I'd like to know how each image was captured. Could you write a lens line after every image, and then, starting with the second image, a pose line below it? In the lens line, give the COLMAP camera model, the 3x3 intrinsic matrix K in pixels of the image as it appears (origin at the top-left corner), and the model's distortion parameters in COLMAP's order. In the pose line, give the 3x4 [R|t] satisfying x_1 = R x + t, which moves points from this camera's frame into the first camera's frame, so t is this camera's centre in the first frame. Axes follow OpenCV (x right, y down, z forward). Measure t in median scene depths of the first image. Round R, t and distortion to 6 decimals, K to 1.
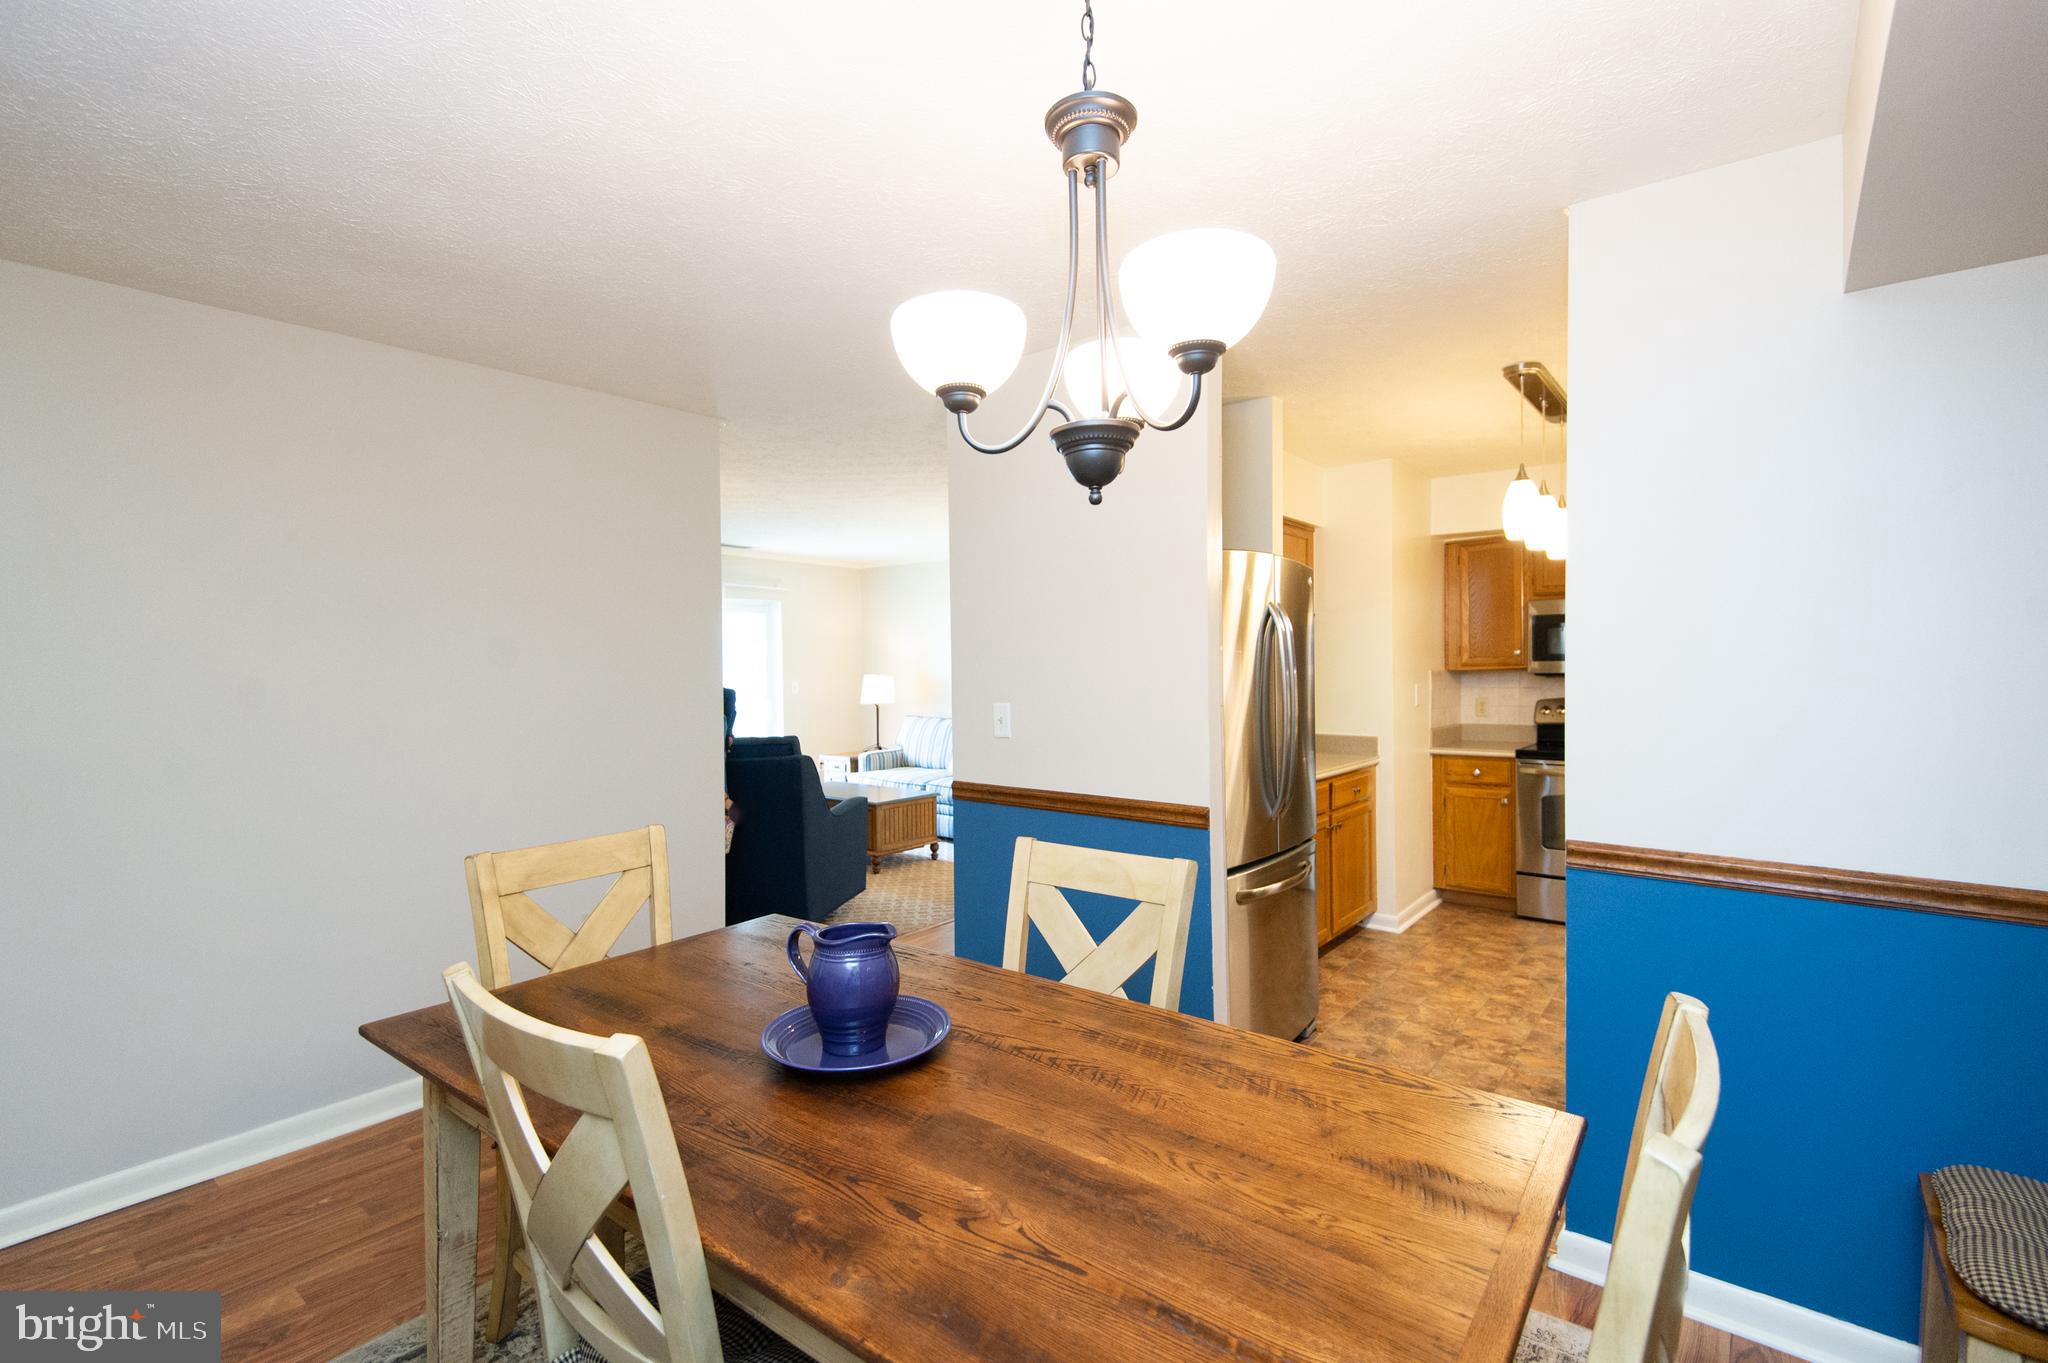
lens RADIAL K [[928.8, 0, 1024.5], [0, 928.8, 677.1], [0, 0, 1]] dist [0.042382, -0.026141]
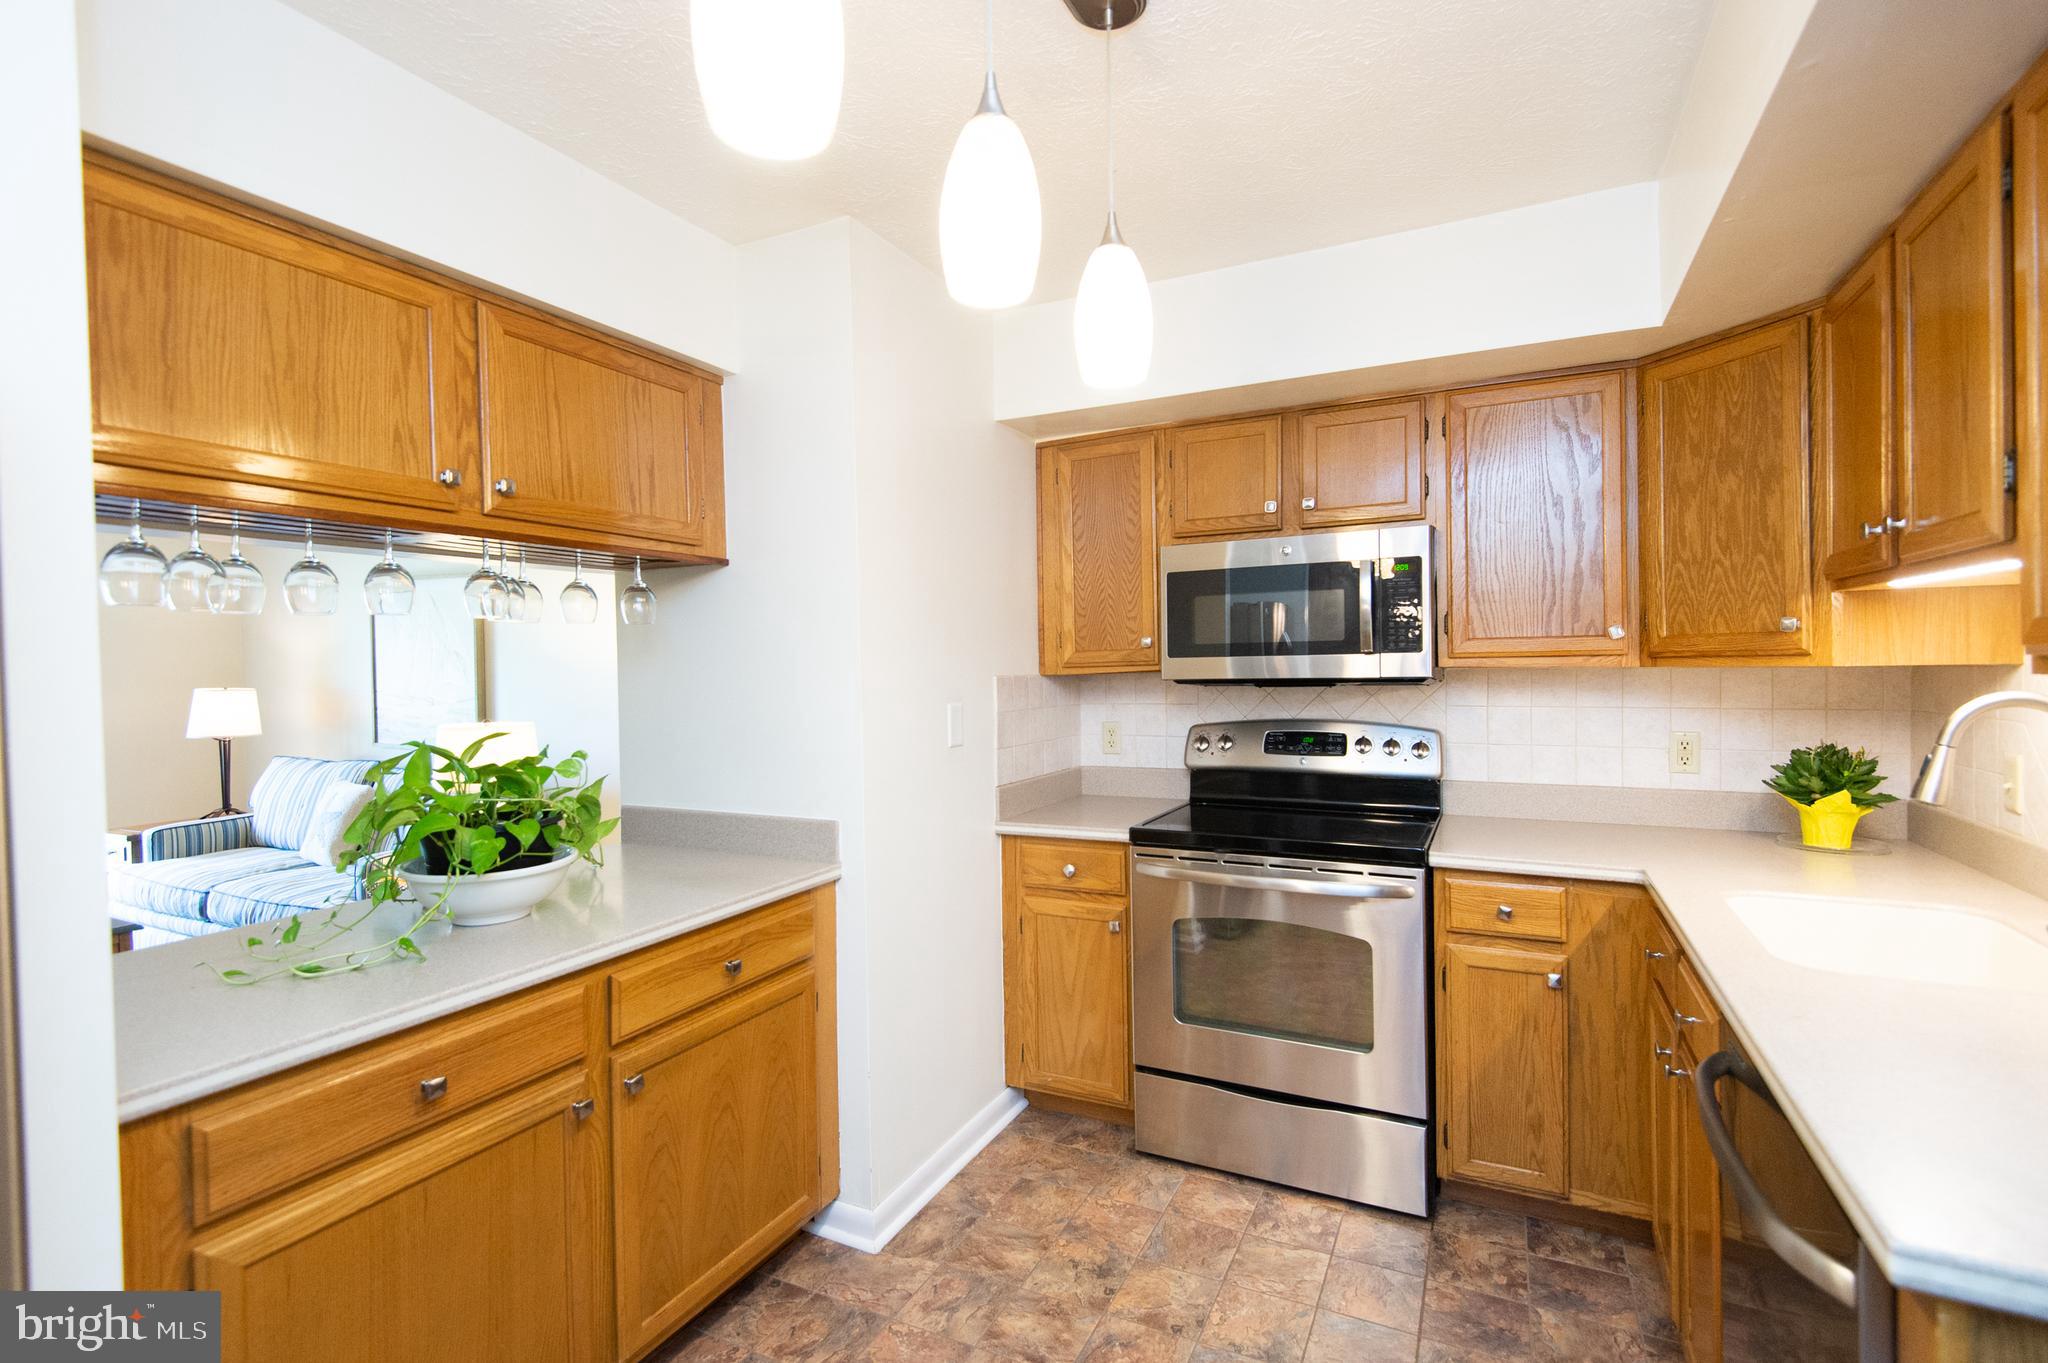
lens RADIAL K [[949.1, 0, 1028.7], [0, 949.1, 677.3], [0, 0, 1]] dist [0.044421, -0.028714]
pose [[0.977749, -0.011083, 0.209487, 0.344746], [0.010817, 0.999939, 0.002414, -0.007521], [-0.209501, -0.000095, 0.977808, 0.477387]]
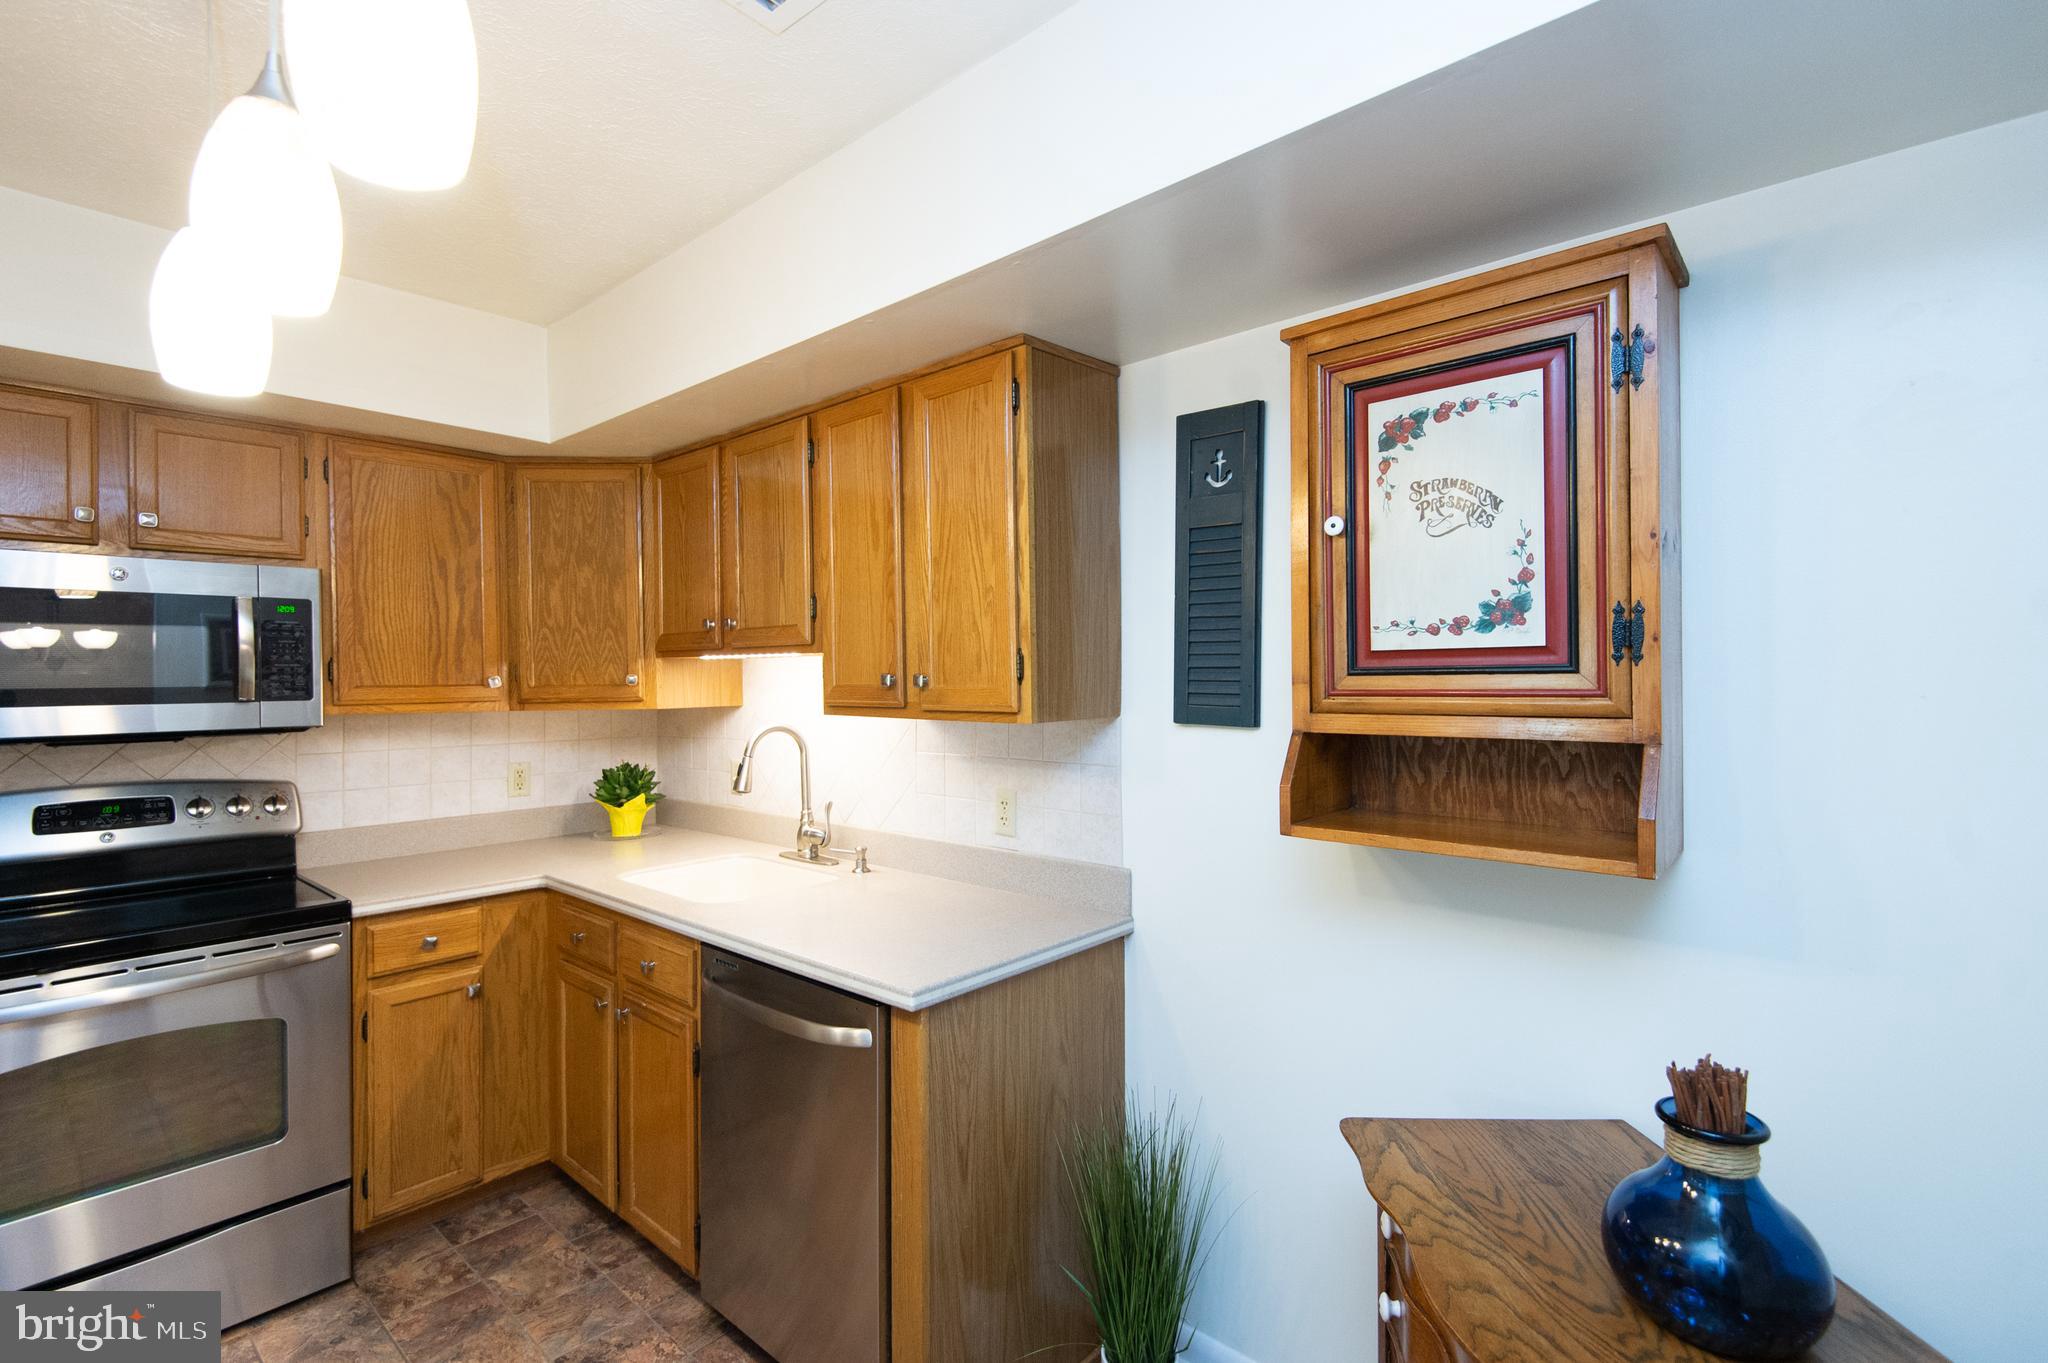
lens RADIAL K [[928.8, 0, 1024.5], [0, 928.8, 677.1], [0, 0, 1]] dist [0.042382, -0.026141]
pose [[0.058294, 0.006711, 0.998277, 0.205237], [0.020807, 0.999752, -0.007936, -0.017269], [-0.998083, 0.021234, 0.058140, 0.537962]]
